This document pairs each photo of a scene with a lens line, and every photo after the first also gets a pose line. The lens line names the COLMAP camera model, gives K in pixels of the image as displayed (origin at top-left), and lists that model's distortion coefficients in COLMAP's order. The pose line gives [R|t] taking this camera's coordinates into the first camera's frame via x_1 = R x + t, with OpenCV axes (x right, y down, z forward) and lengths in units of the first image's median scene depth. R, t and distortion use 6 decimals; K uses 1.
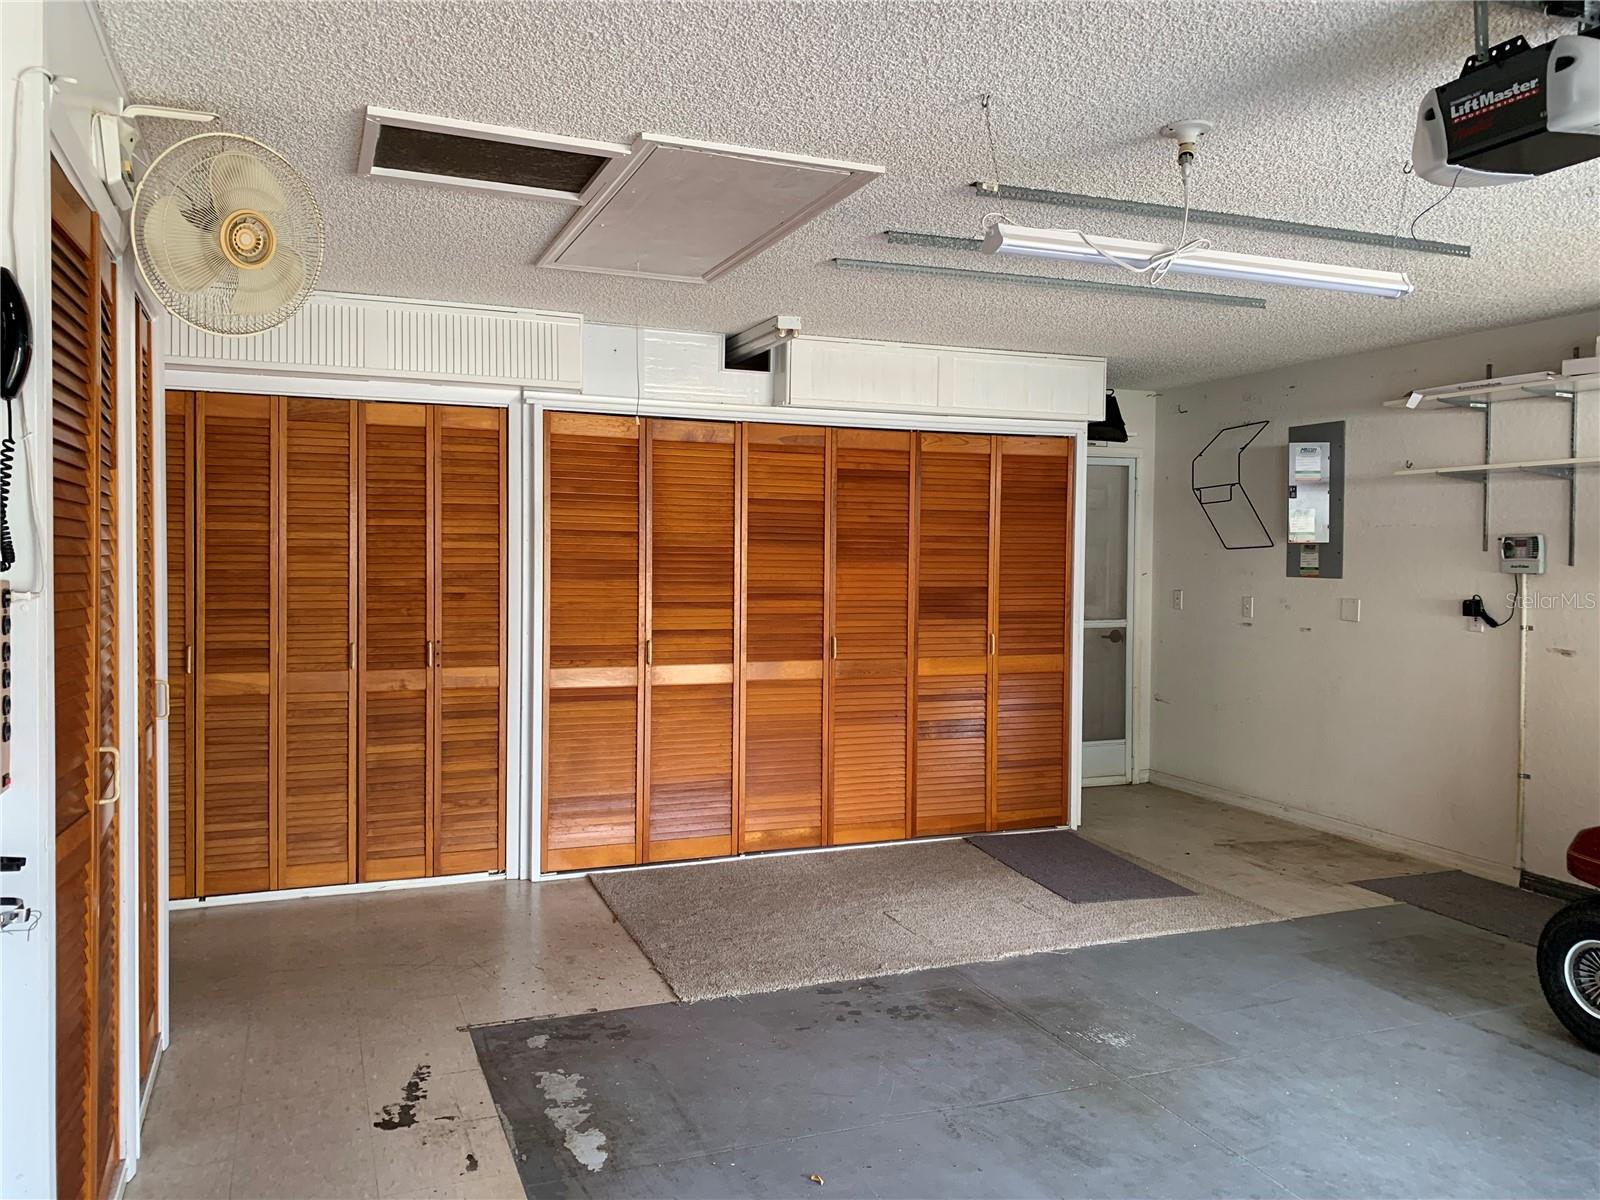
lens RADIAL K [[1210.5, 0, 800.0], [0, 1210.5, 600.0], [0, 0, 1]] dist [0.071253, -0.065182]
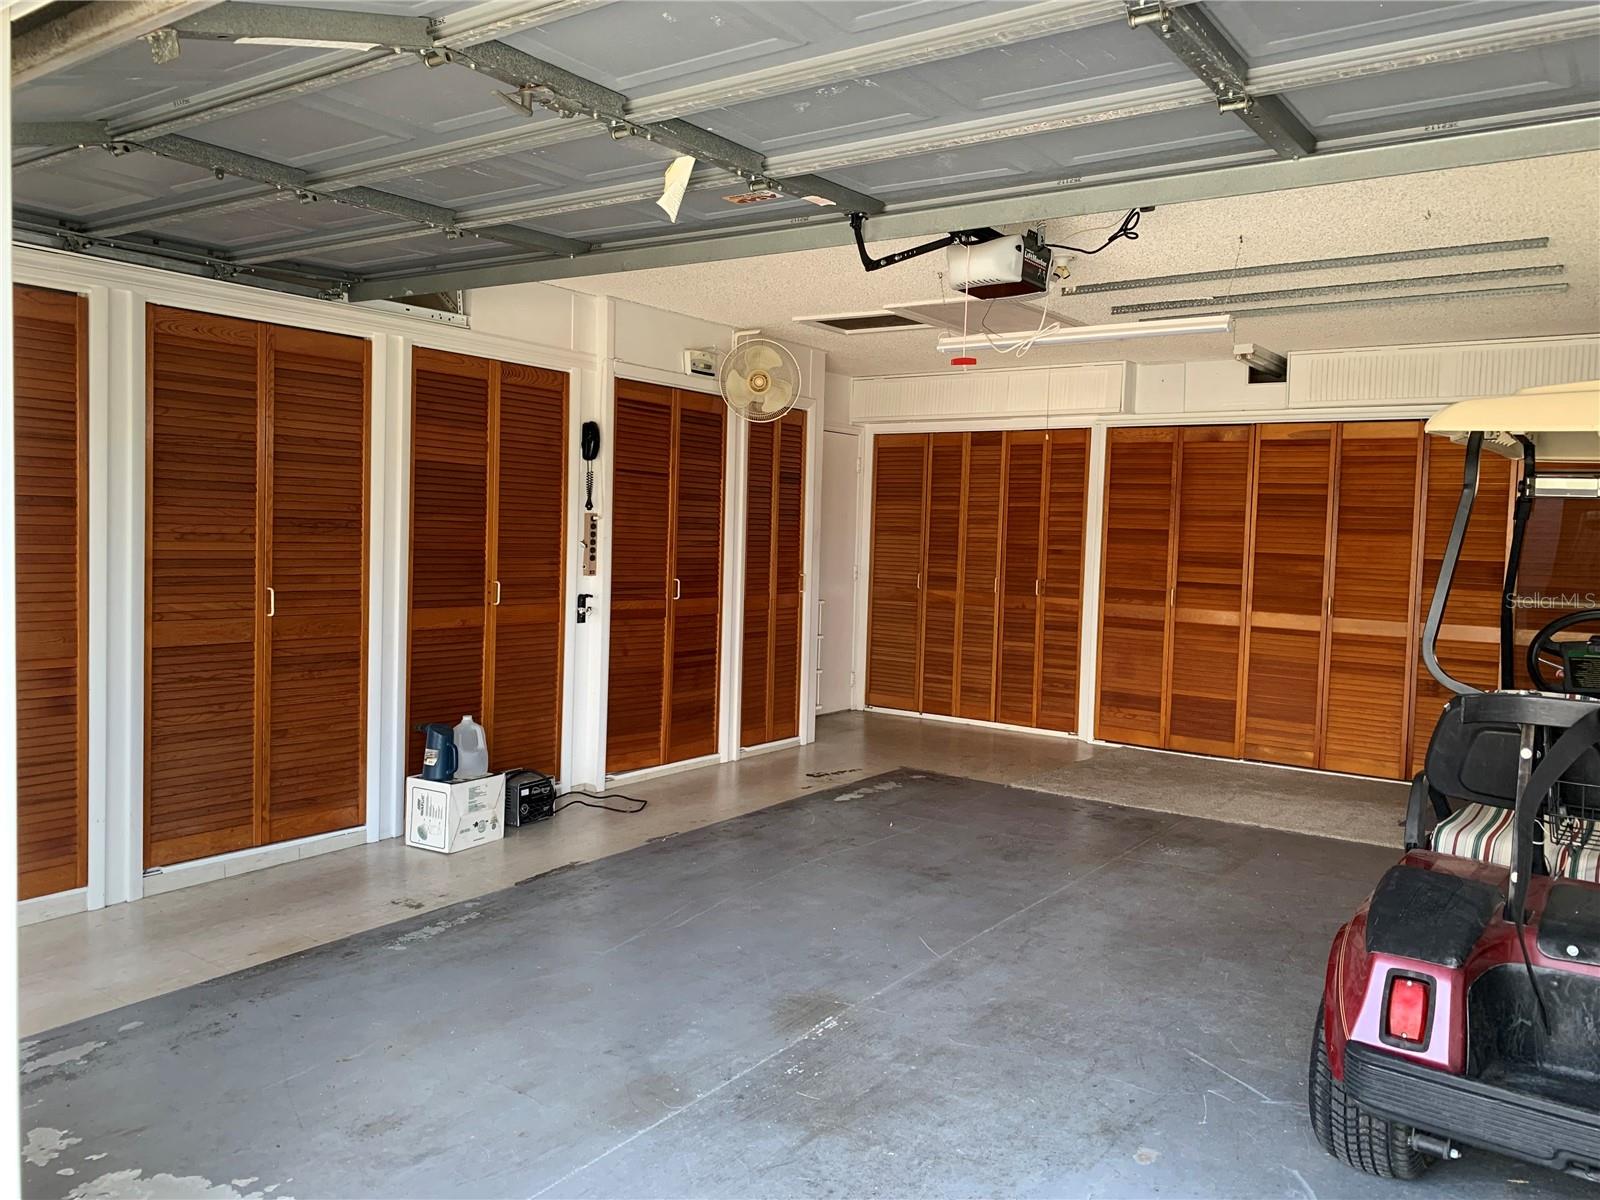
lens RADIAL K [[1210.5, 0, 800.0], [0, 1210.5, 600.0], [0, 0, 1]] dist [0.071253, -0.065182]
pose [[0.527505, 0.054792, -0.847783, 0.865667], [-0.059295, 0.997859, 0.027596, 0.035166], [0.847480, 0.035712, 0.529625, -0.097098]]
